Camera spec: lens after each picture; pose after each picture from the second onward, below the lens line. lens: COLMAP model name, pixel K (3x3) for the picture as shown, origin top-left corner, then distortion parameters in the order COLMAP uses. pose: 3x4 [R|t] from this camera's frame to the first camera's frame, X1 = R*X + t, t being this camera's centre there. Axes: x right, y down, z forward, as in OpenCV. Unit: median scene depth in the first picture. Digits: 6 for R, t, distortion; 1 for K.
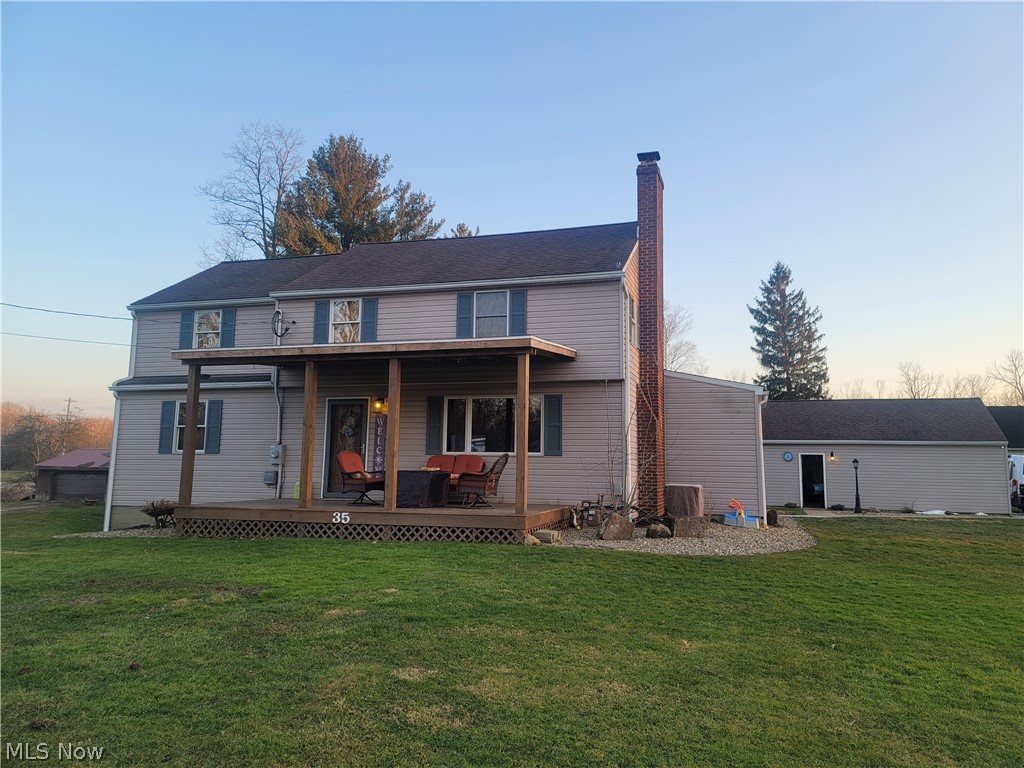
lens RADIAL K [[732.2, 0, 512.0], [0, 732.2, 384.0], [0, 0, 1]] dist [0.038941, -0.001609]
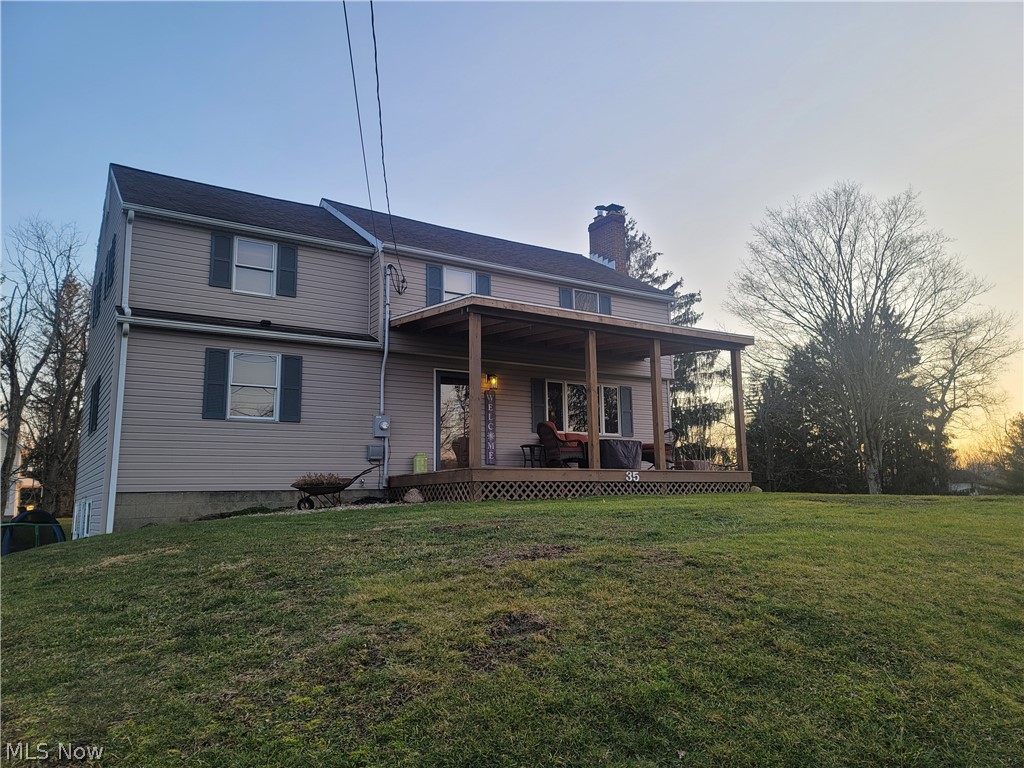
lens RADIAL K [[732.2, 0, 512.0], [0, 732.2, 384.0], [0, 0, 1]] dist [0.038941, -0.001609]
pose [[0.635820, 0.098011, 0.765589, -1.056923], [-0.059242, 0.995176, -0.078203, 0.123916], [-0.769561, 0.004368, 0.638559, 0.382507]]
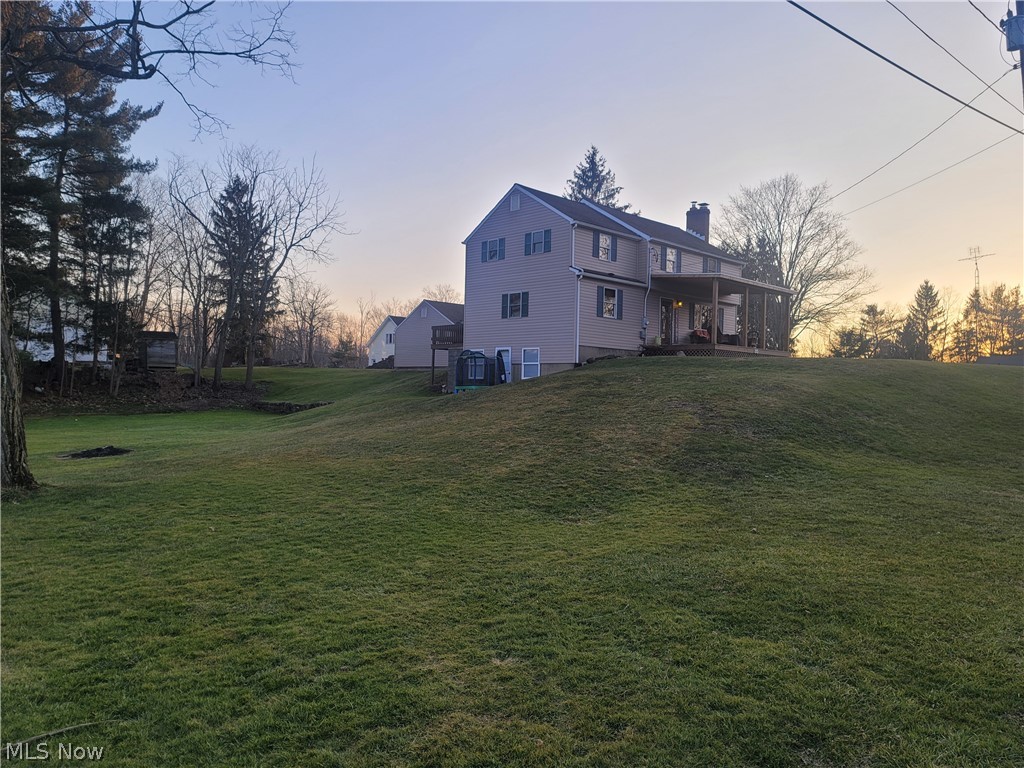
lens RADIAL K [[732.2, 0, 512.0], [0, 732.2, 384.0], [0, 0, 1]] dist [0.038941, -0.001609]
pose [[0.461685, 0.001961, 0.887042, -2.349461], [-0.109870, 0.992424, 0.054991, 0.205442], [-0.880214, -0.122848, 0.458402, 0.471393]]
